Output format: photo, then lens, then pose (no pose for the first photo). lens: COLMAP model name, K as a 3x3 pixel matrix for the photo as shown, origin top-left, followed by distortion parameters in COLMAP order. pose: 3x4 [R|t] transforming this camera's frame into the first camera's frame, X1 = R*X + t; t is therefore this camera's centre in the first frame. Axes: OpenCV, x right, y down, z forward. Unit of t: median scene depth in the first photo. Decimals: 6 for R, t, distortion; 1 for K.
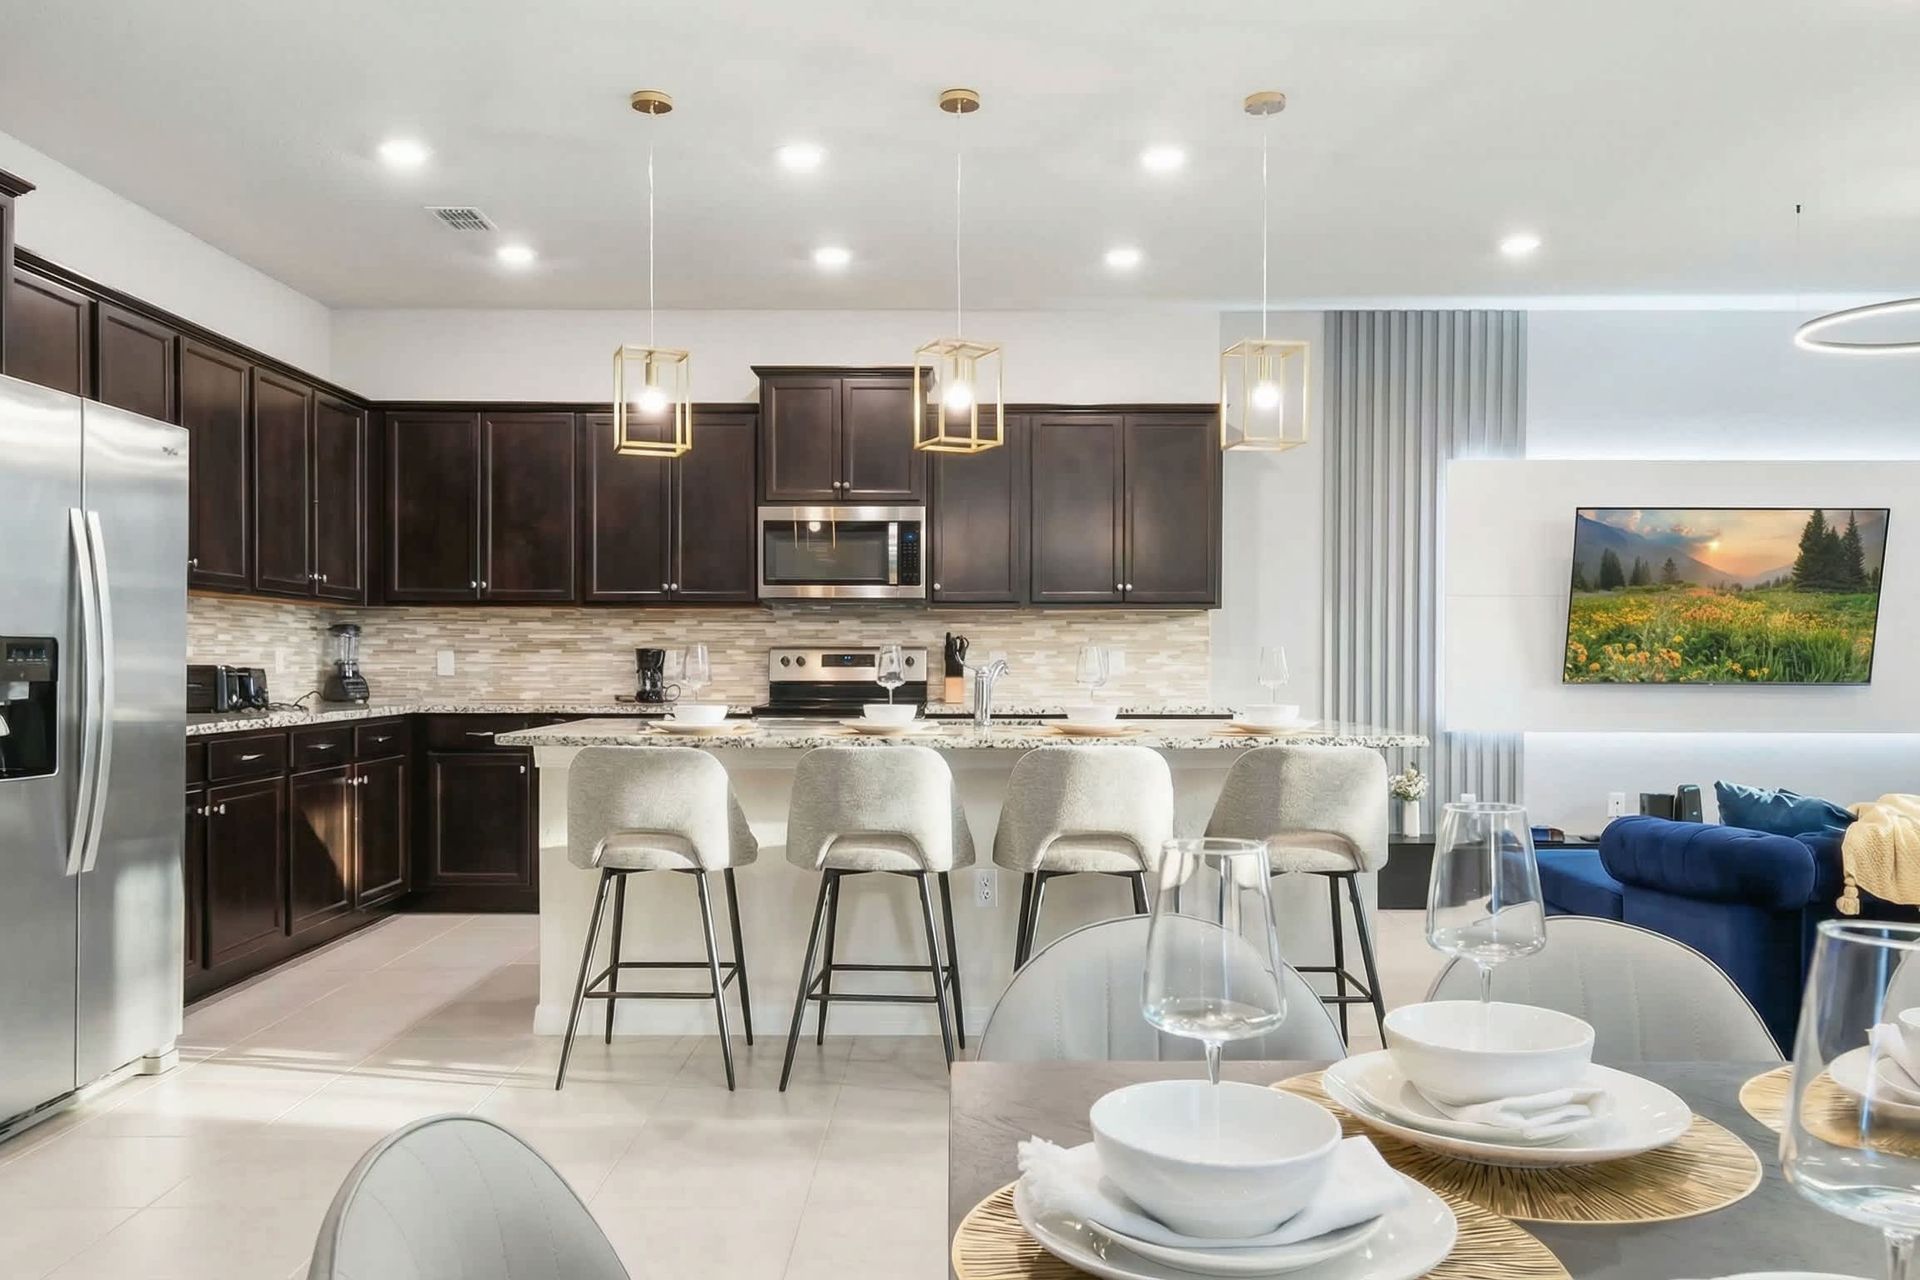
lens RADIAL K [[1526.0, 0, 960.0], [0, 1526.0, 640.0], [0, 0, 1]] dist [-0.000490, 0.000403]
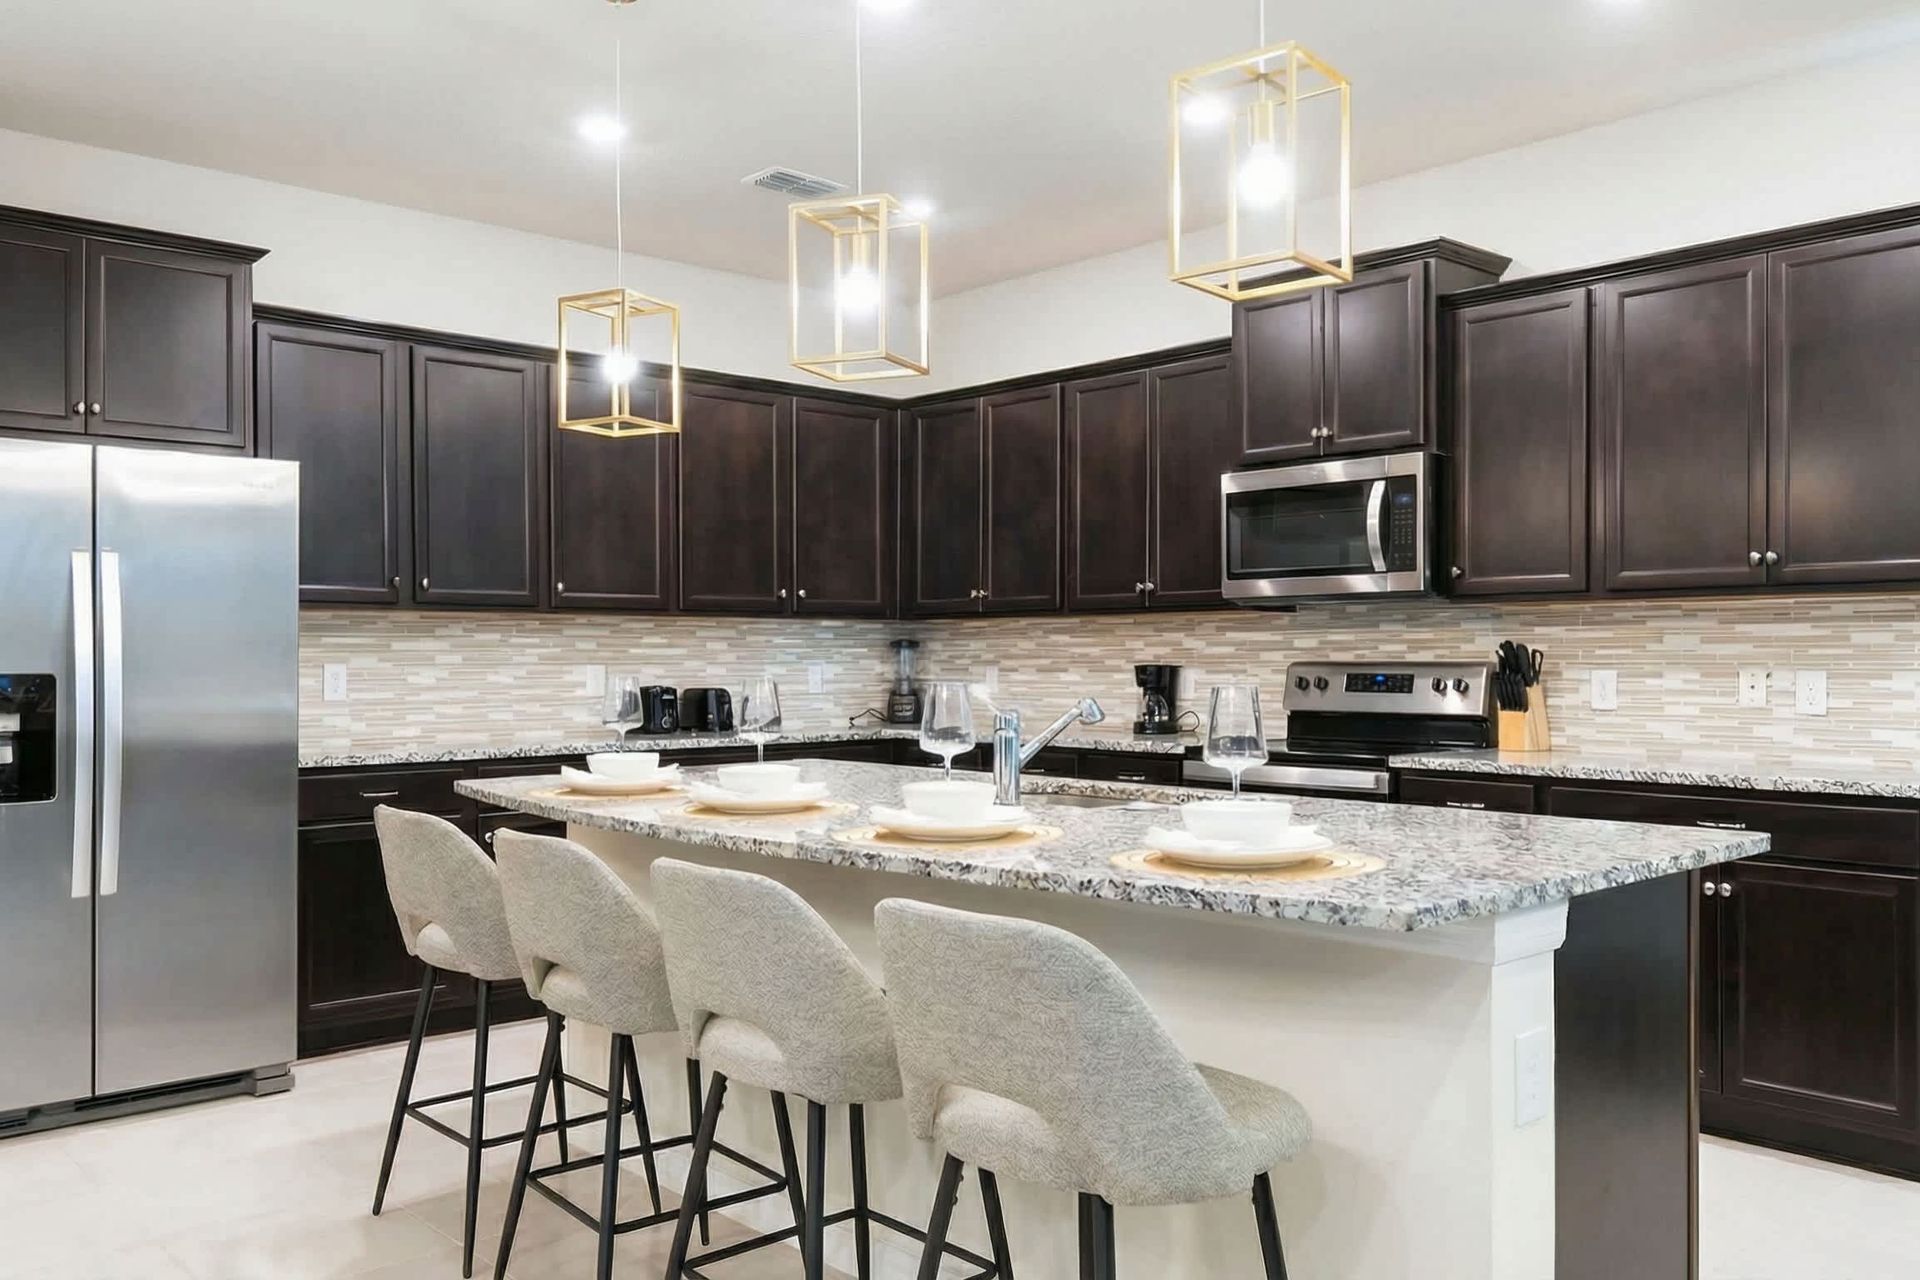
lens RADIAL K [[1526.0, 0, 960.0], [0, 1526.0, 640.0], [0, 0, 1]] dist [-0.000490, 0.000403]
pose [[0.660409, -0.012035, -0.750810, 0.330833], [0.012037, 0.999913, -0.005440, -0.004880], [0.750810, -0.005445, 0.660496, 0.405695]]
